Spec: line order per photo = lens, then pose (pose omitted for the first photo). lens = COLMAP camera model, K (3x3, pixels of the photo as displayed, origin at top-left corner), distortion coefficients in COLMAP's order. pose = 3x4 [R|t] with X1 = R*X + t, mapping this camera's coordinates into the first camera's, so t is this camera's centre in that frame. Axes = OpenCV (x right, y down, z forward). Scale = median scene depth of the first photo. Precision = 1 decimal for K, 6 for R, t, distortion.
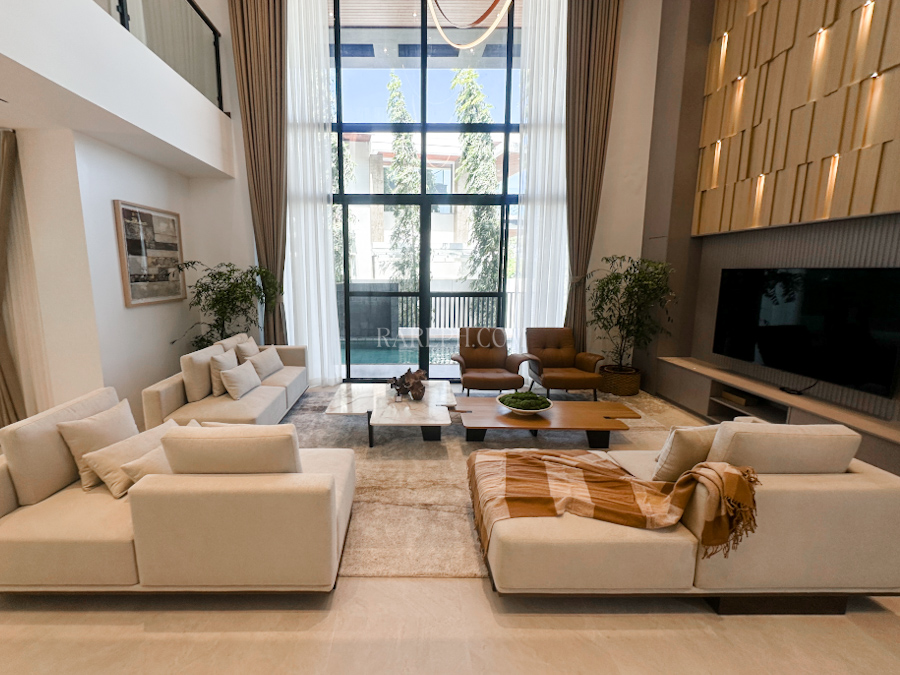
lens RADIAL K [[357.9, 0, 451.6], [0, 357.9, 332.9], [0, 0, 1]] dist [-0.001033, -0.000184]
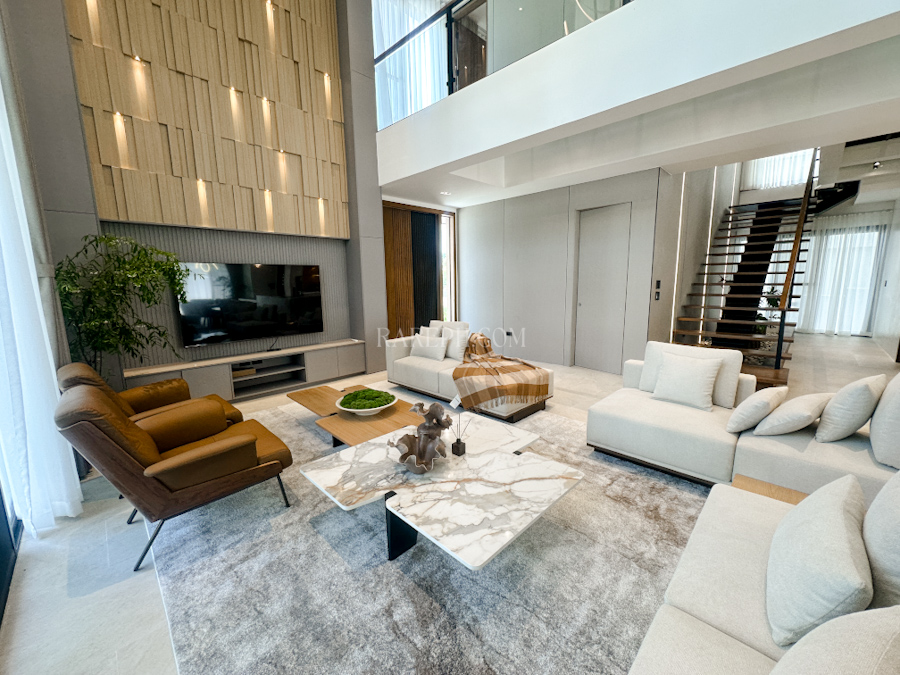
lens RADIAL K [[357.9, 0, 451.6], [0, 357.9, 332.9], [0, 0, 1]] dist [-0.001033, -0.000184]
pose [[-0.639493, -0.114834, 0.760172, -0.621314], [0.136694, 0.956043, 0.259416, -0.184171], [-0.756547, 0.269805, -0.595686, 1.344295]]
